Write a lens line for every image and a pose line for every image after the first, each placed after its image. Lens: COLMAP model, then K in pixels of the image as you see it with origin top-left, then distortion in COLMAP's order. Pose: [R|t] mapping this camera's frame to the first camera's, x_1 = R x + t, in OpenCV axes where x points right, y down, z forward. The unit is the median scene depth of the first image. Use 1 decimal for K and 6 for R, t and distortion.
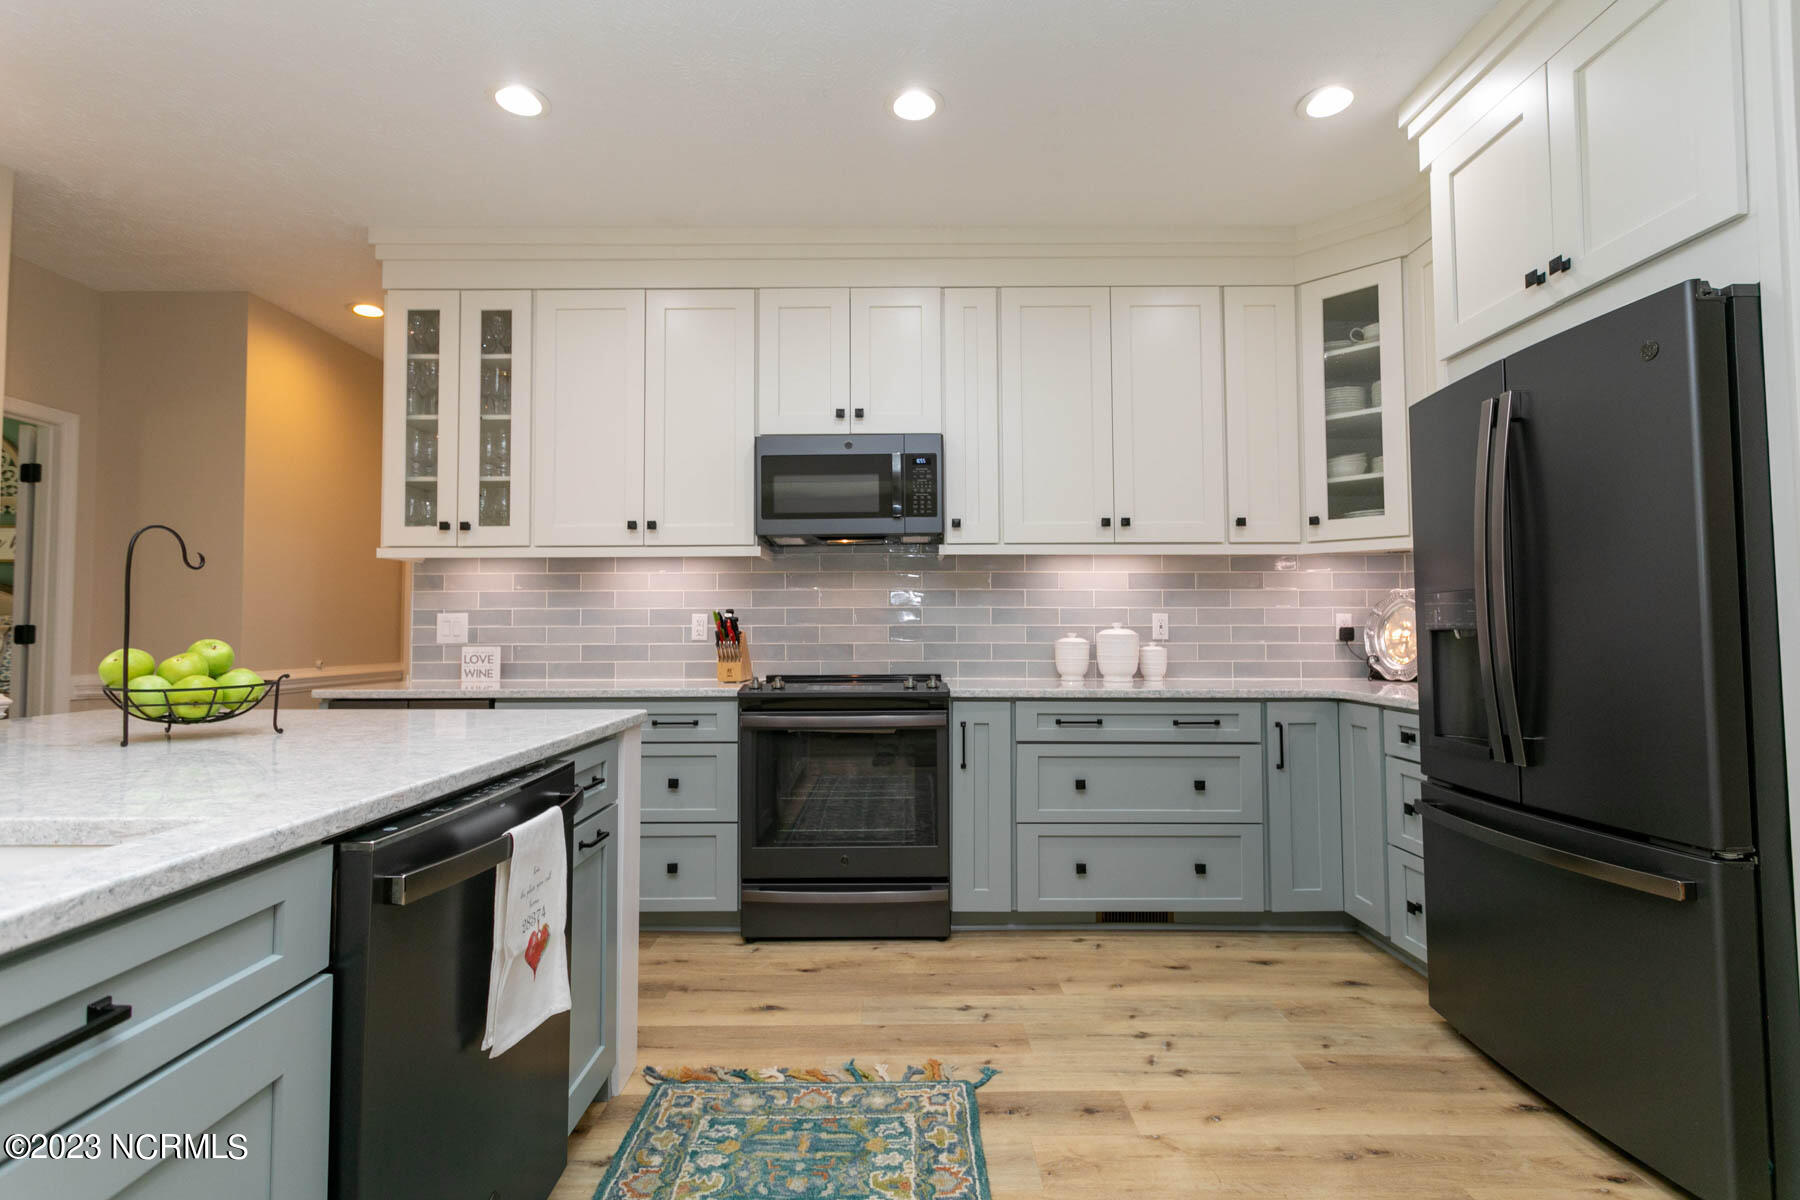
lens RADIAL K [[847.6, 0, 900.1], [0, 847.6, 599.8], [0, 0, 1]] dist [0.003935, 0.000979]
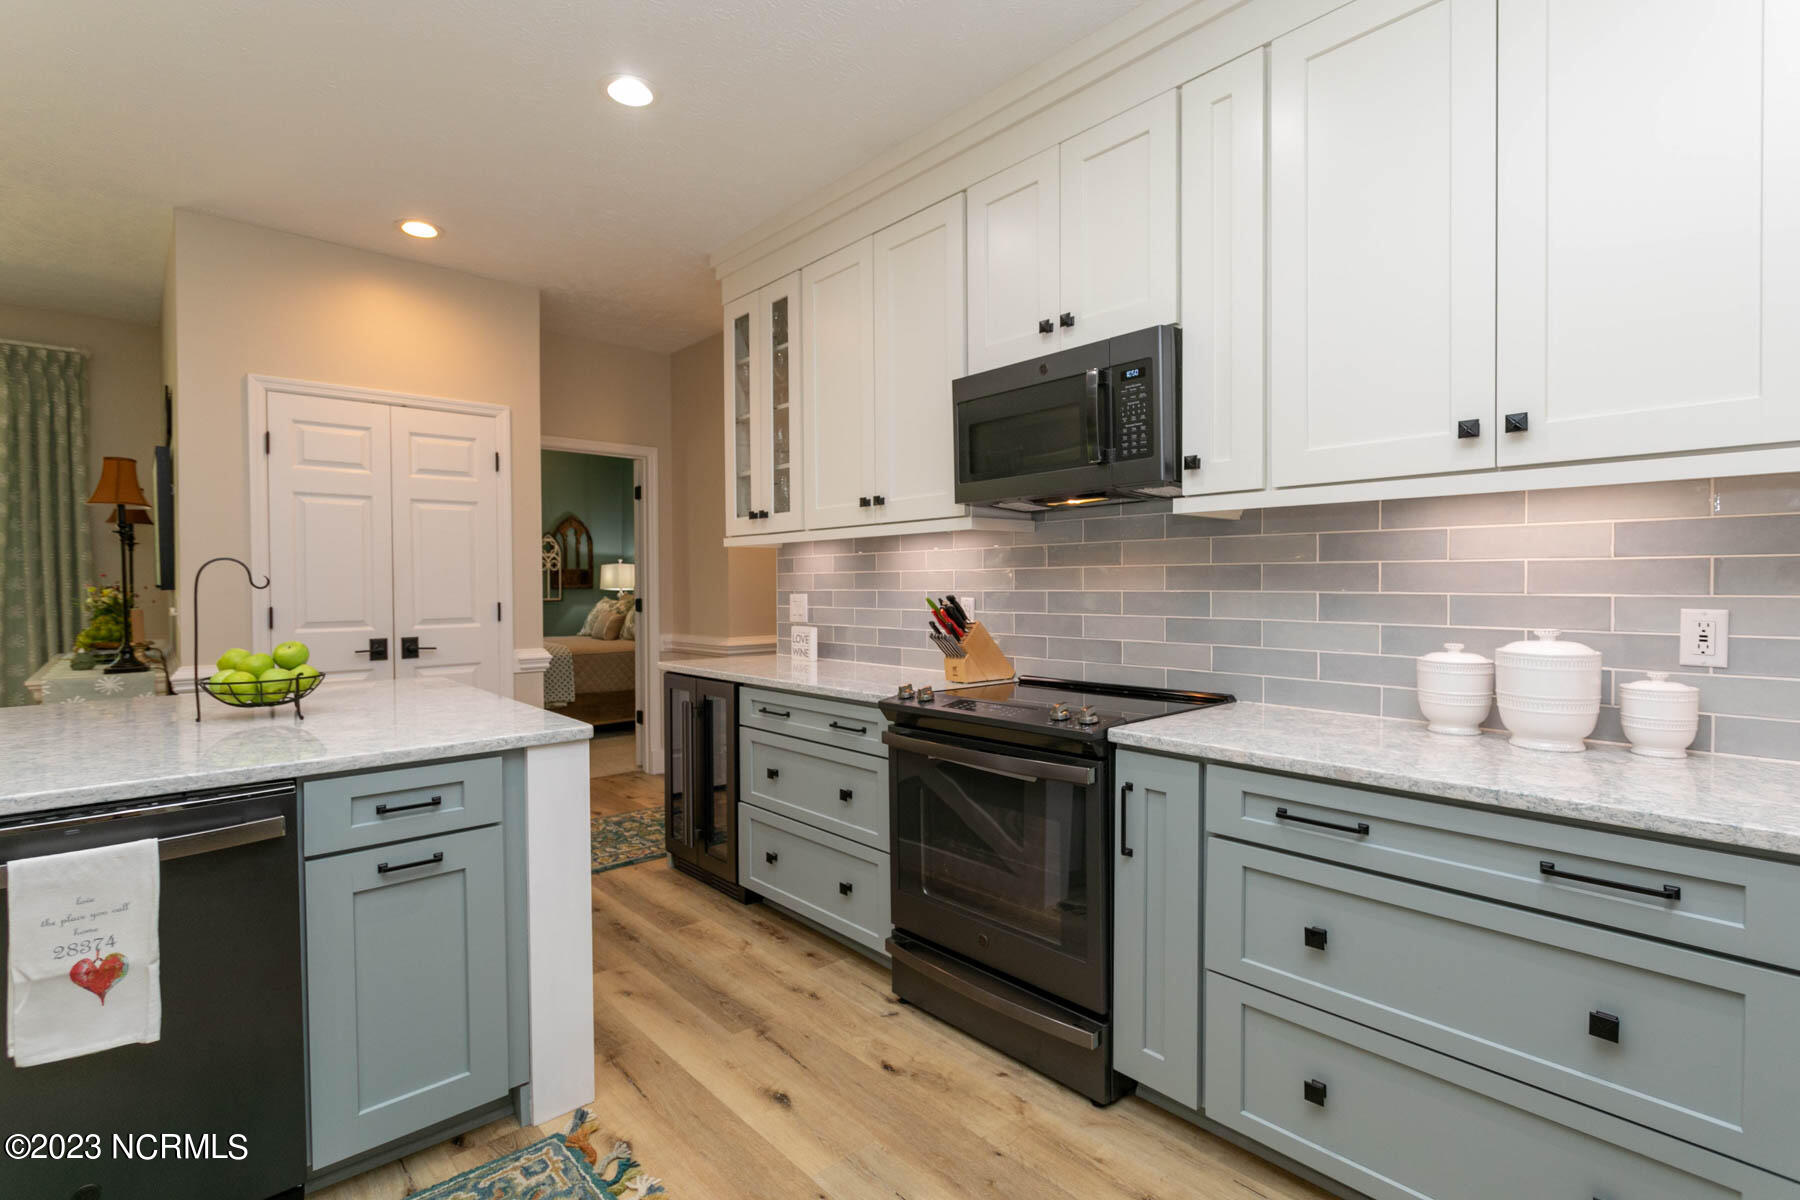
lens RADIAL K [[847.6, 0, 901.1], [0, 847.6, 597.2], [0, 0, 1]] dist [0.003935, 0.000979]
pose [[0.671812, 0.011474, -0.740633, 0.389208], [0.030051, 0.998635, 0.042730, -0.024248], [0.740112, -0.050963, 0.670550, 0.416447]]
